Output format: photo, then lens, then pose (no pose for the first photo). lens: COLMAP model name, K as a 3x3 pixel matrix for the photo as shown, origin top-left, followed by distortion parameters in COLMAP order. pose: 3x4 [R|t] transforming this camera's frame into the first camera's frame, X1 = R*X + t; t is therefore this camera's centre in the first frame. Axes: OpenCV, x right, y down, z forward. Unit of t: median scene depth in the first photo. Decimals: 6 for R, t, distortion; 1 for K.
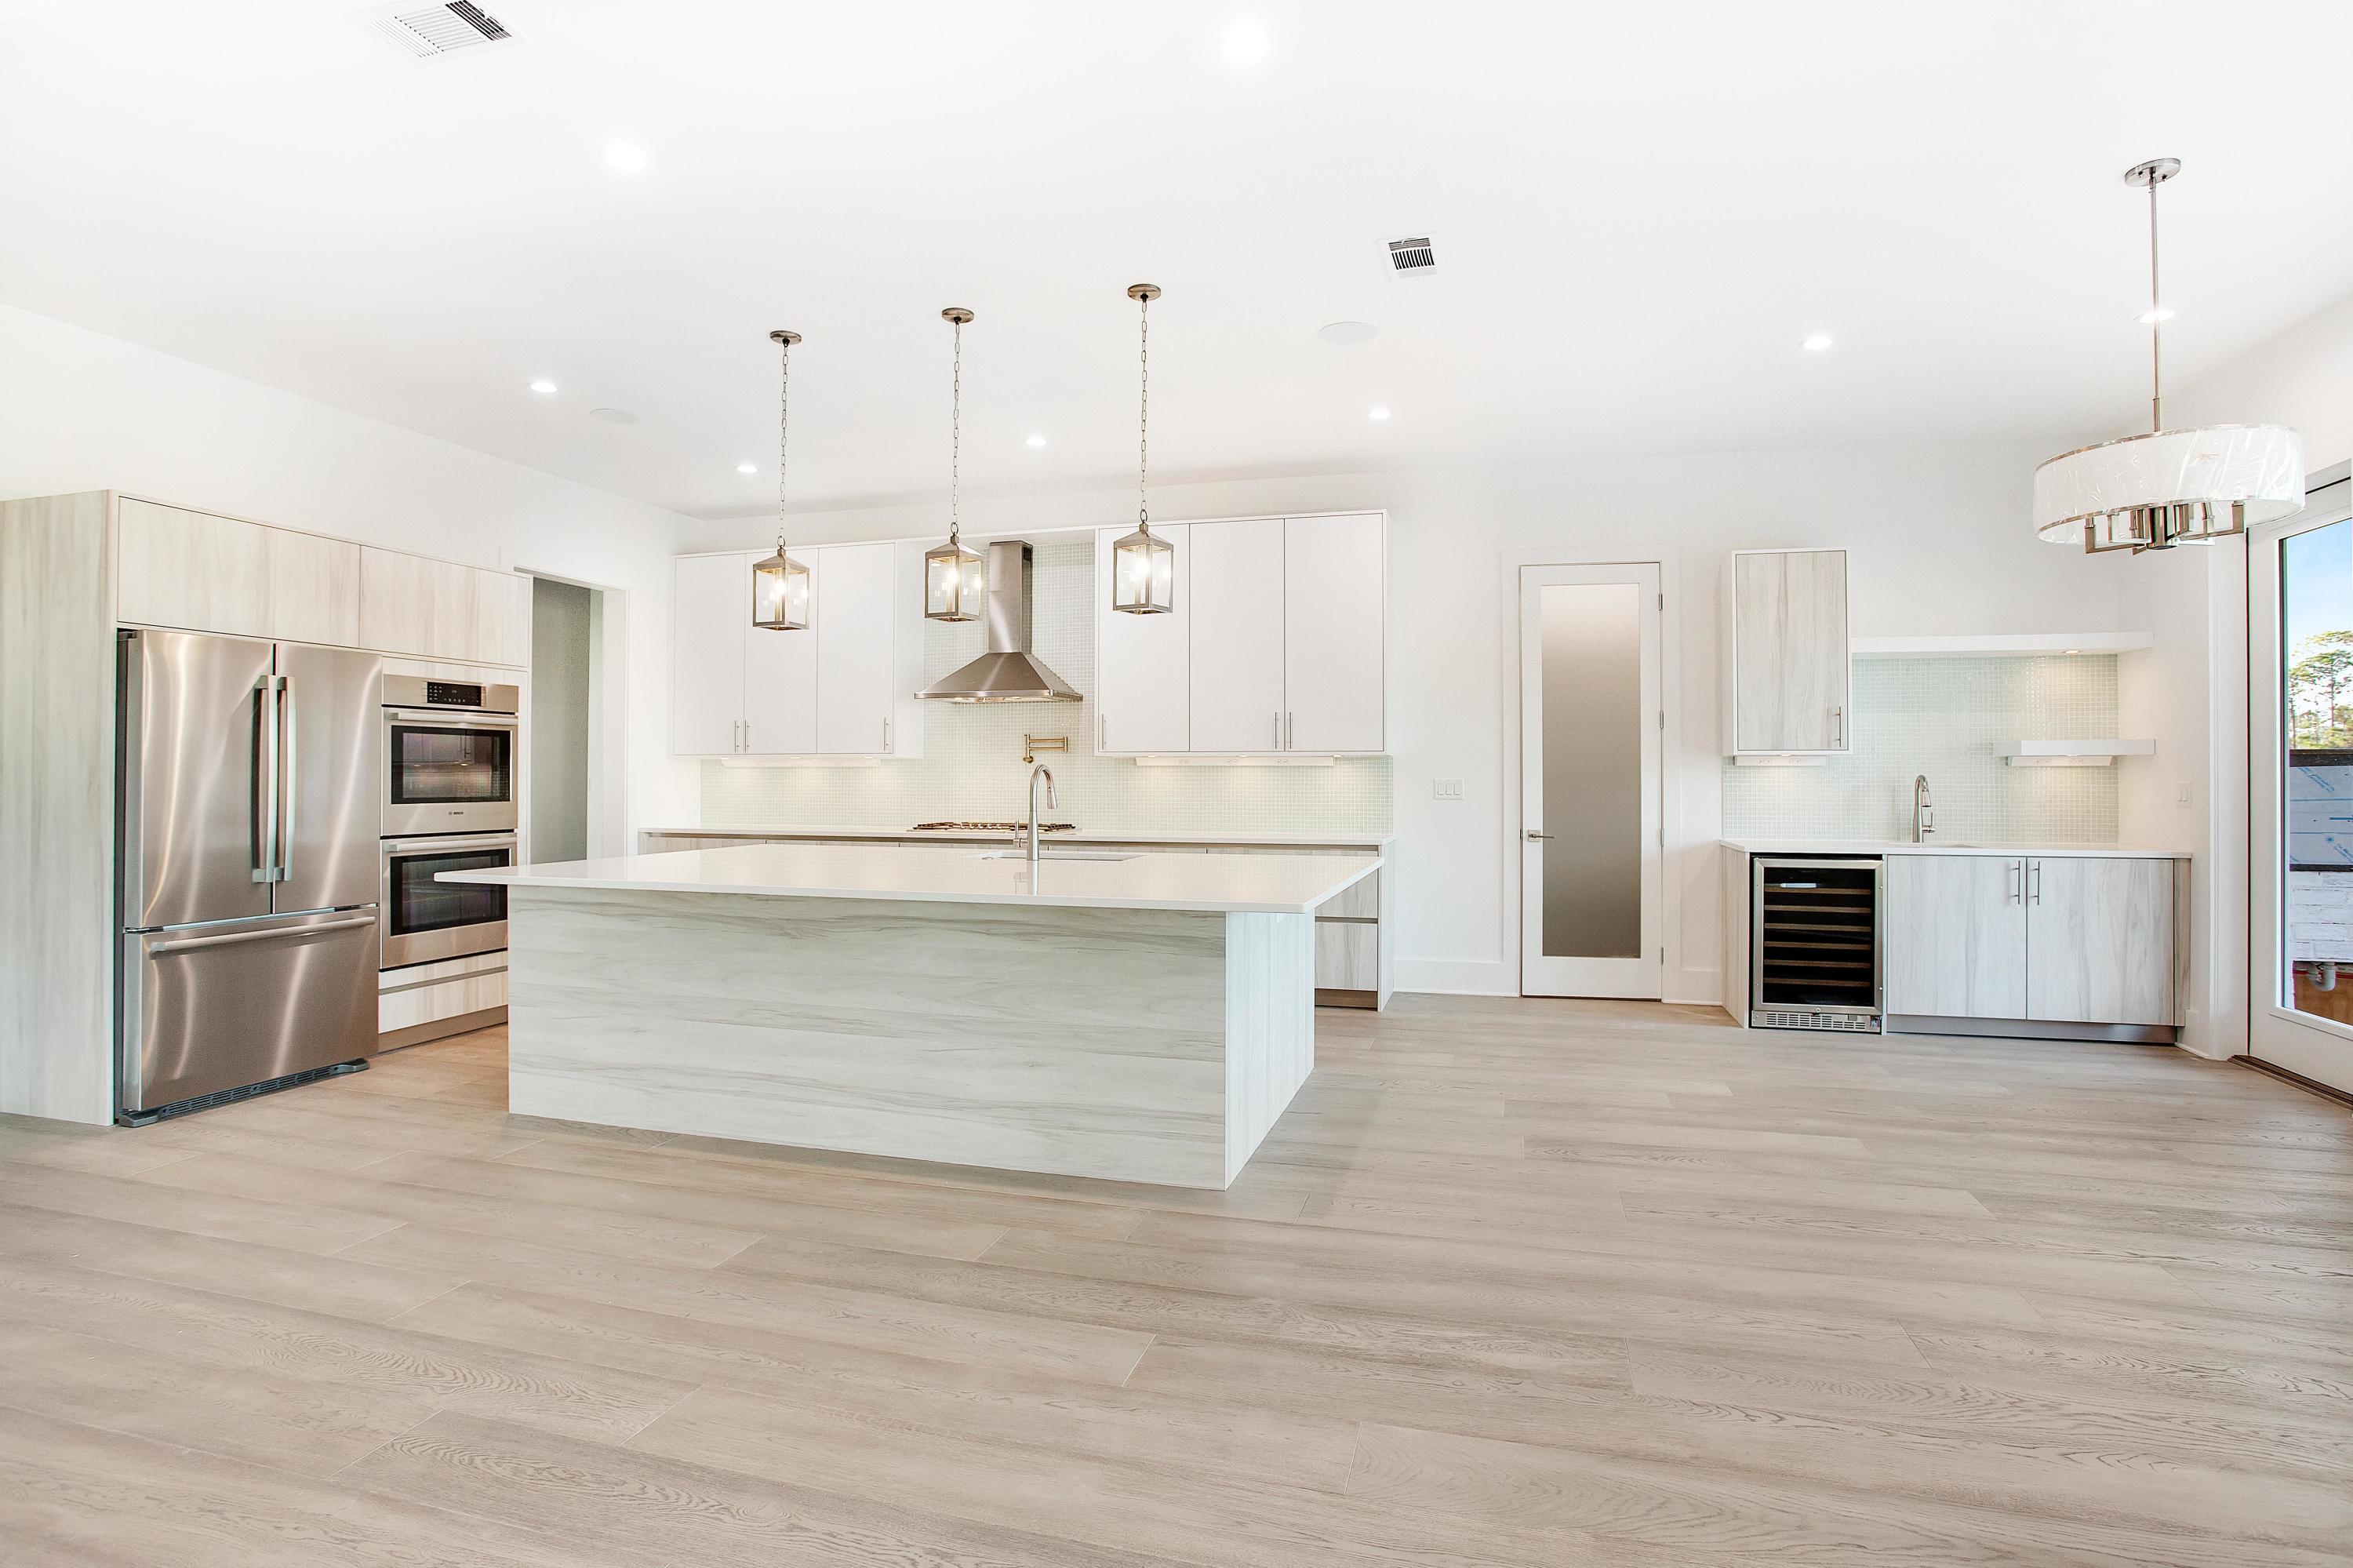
lens RADIAL K [[1180.5, 0, 1185.9], [0, 1180.5, 766.1], [0, 0, 1]] dist [-0.049850, 0.022273]
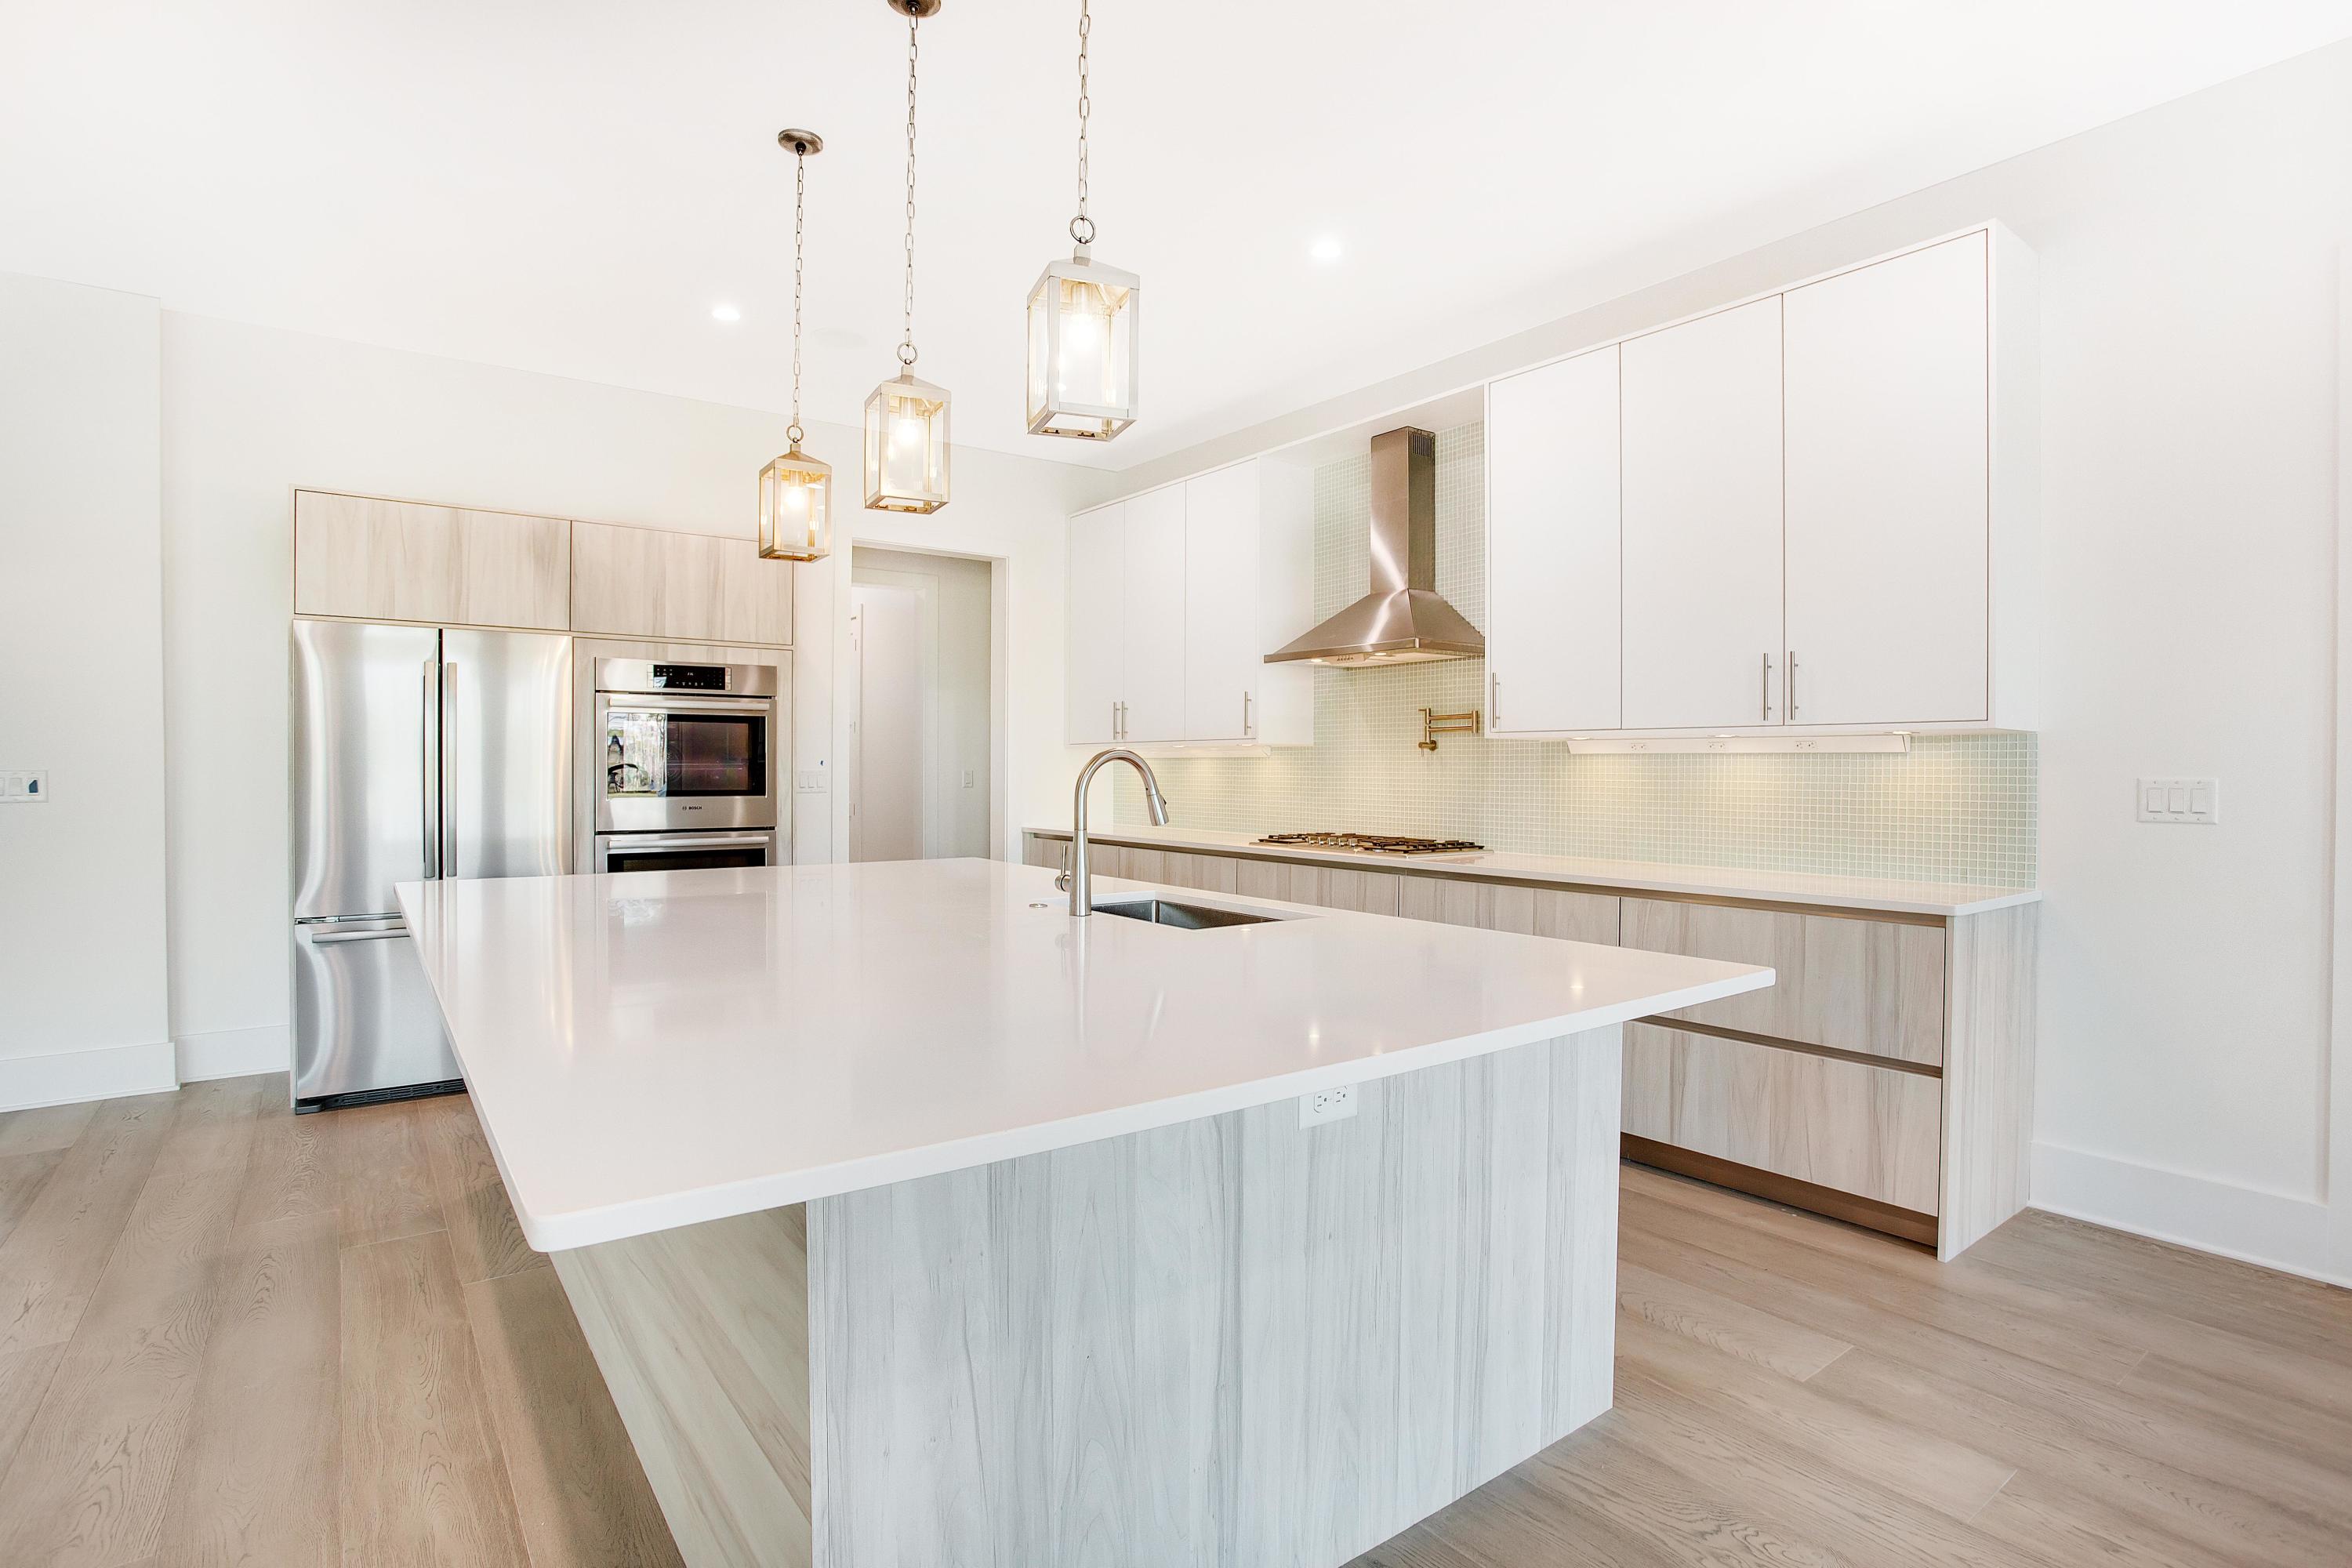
lens RADIAL K [[1165.5, 0, 1192.7], [0, 1165.5, 785.2], [0, 0, 1]] dist [-0.069194, 0.037961]
pose [[0.797302, 0.011080, -0.603478, 0.217357], [0.002024, 0.999777, 0.021031, 0.004109], [0.603577, -0.017990, 0.797102, 0.491783]]
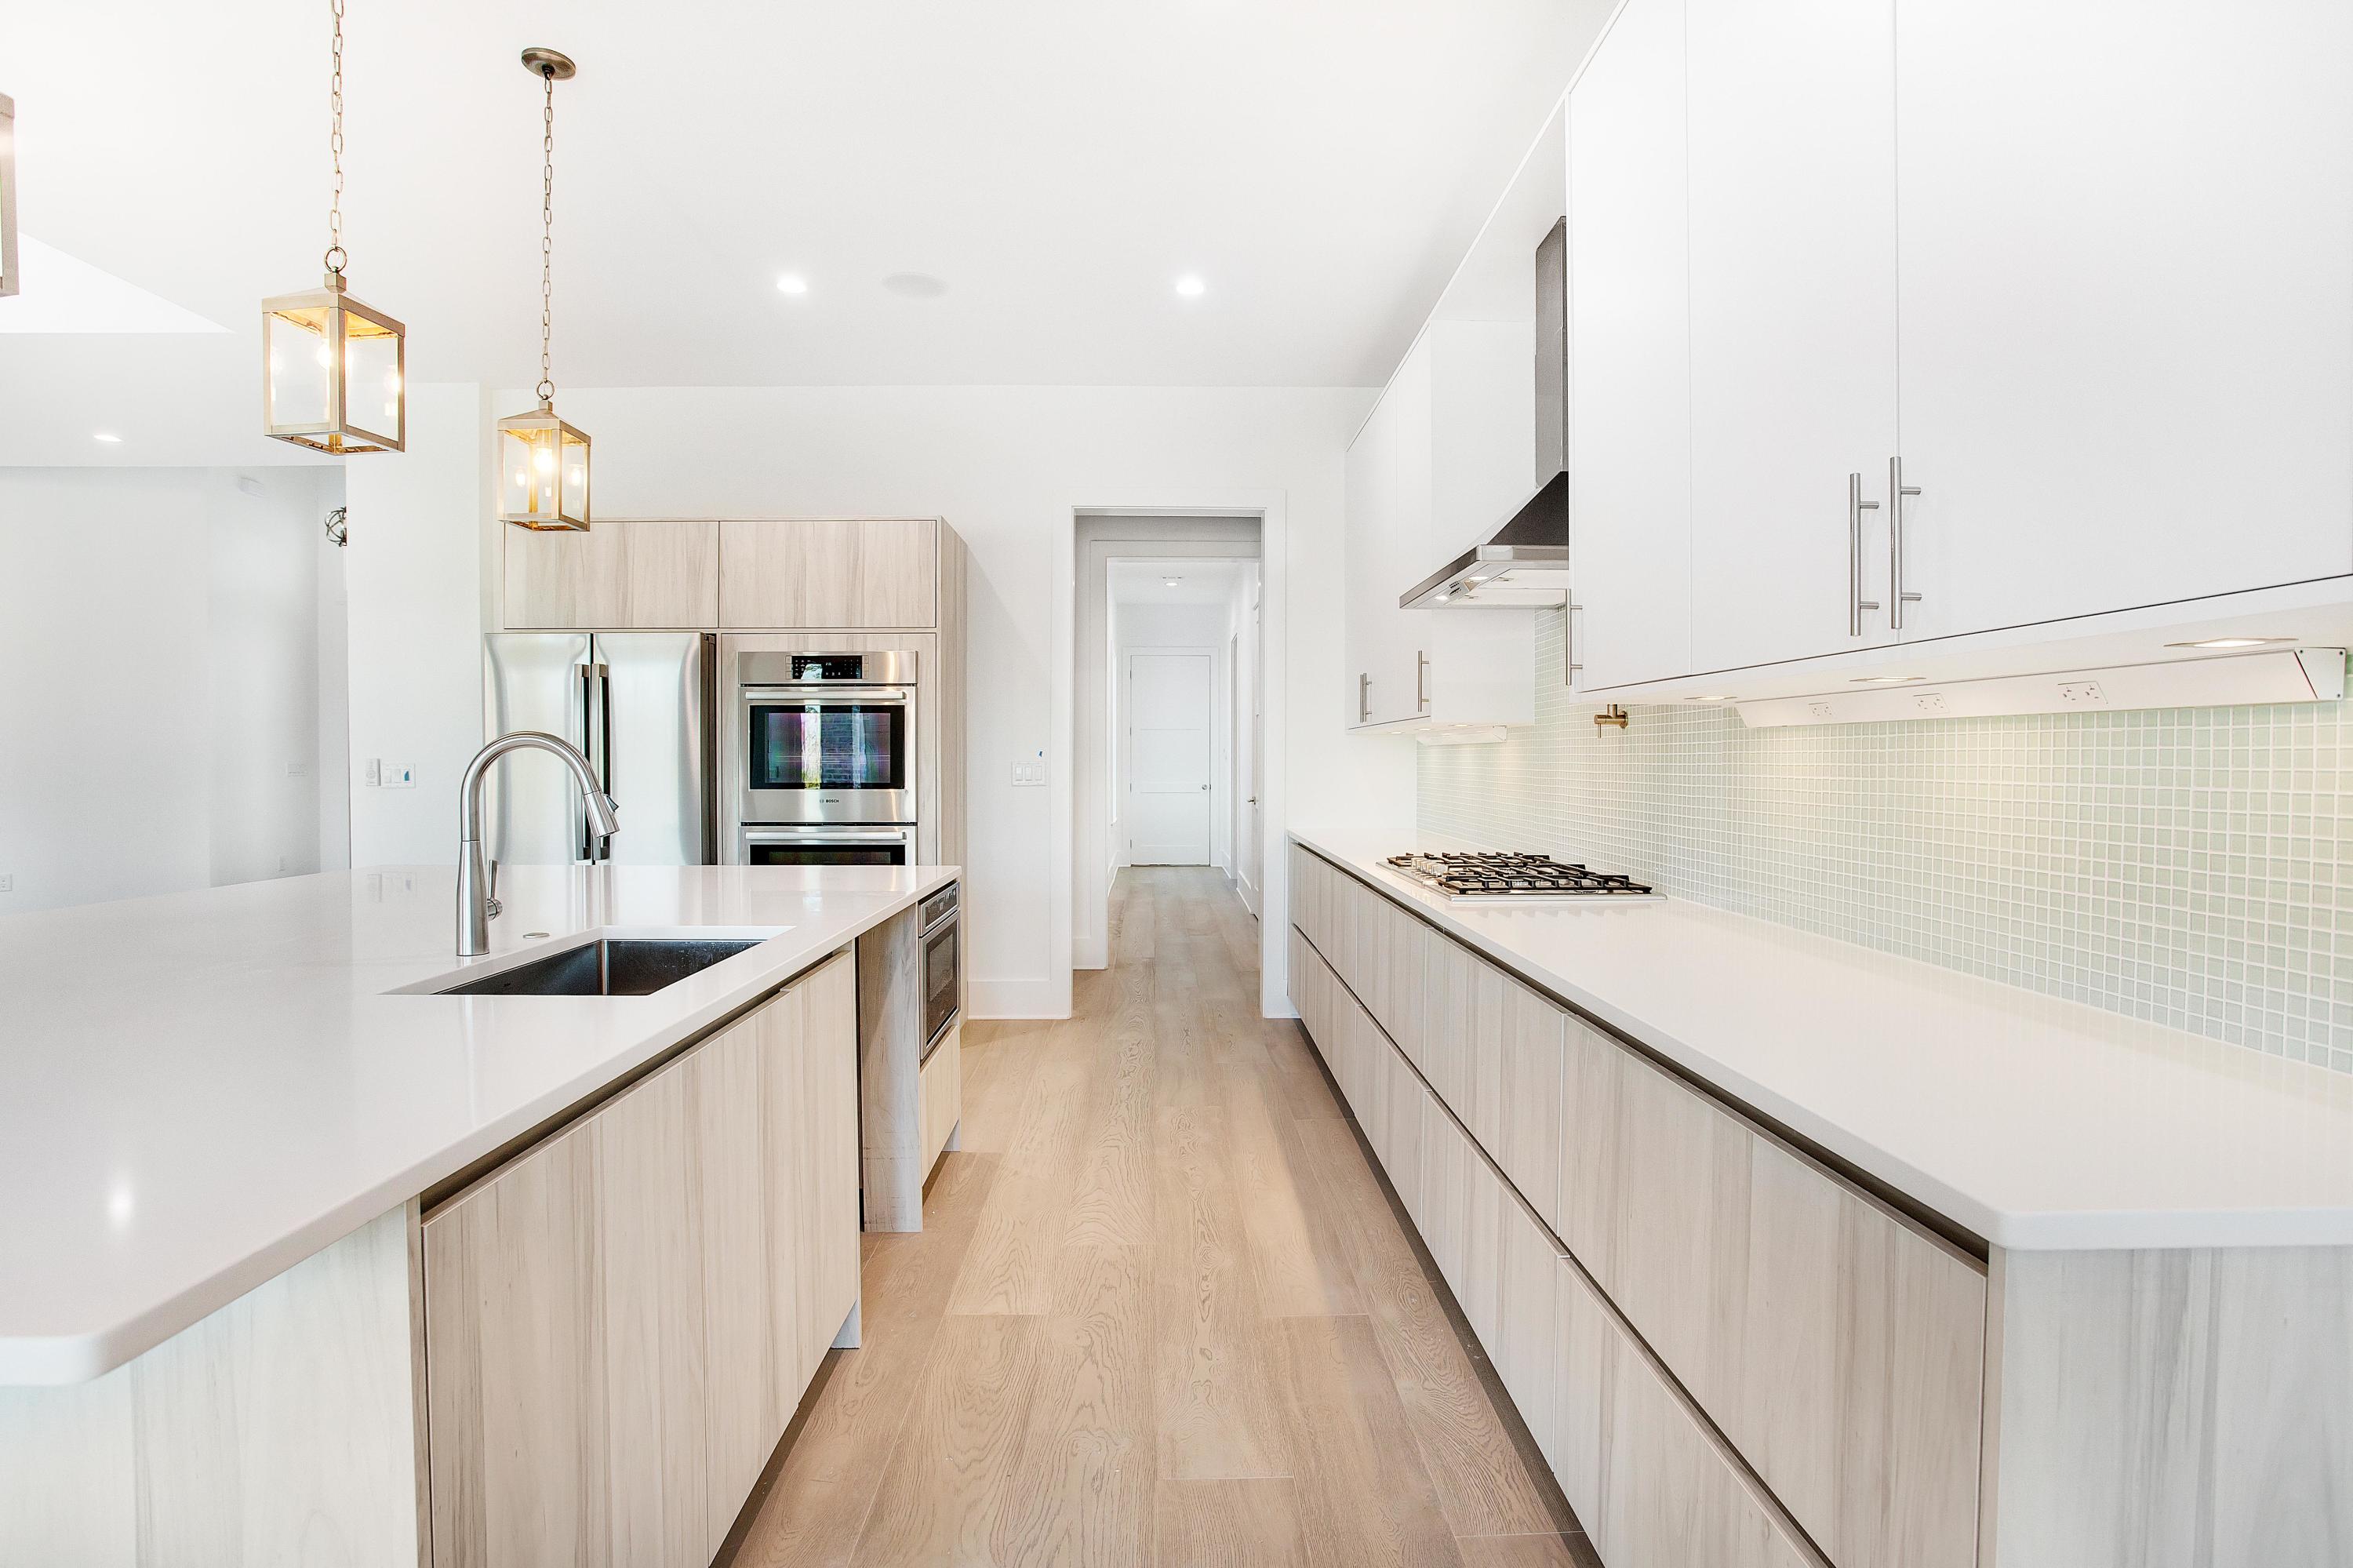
lens RADIAL K [[1180.5, 0, 1185.9], [0, 1180.5, 766.1], [0, 0, 1]] dist [-0.049850, 0.022273]
pose [[0.291846, 0.005613, -0.956449, 0.296672], [0.009959, 0.999911, 0.008907, 0.008224], [0.956413, -0.012125, 0.291764, 0.949279]]
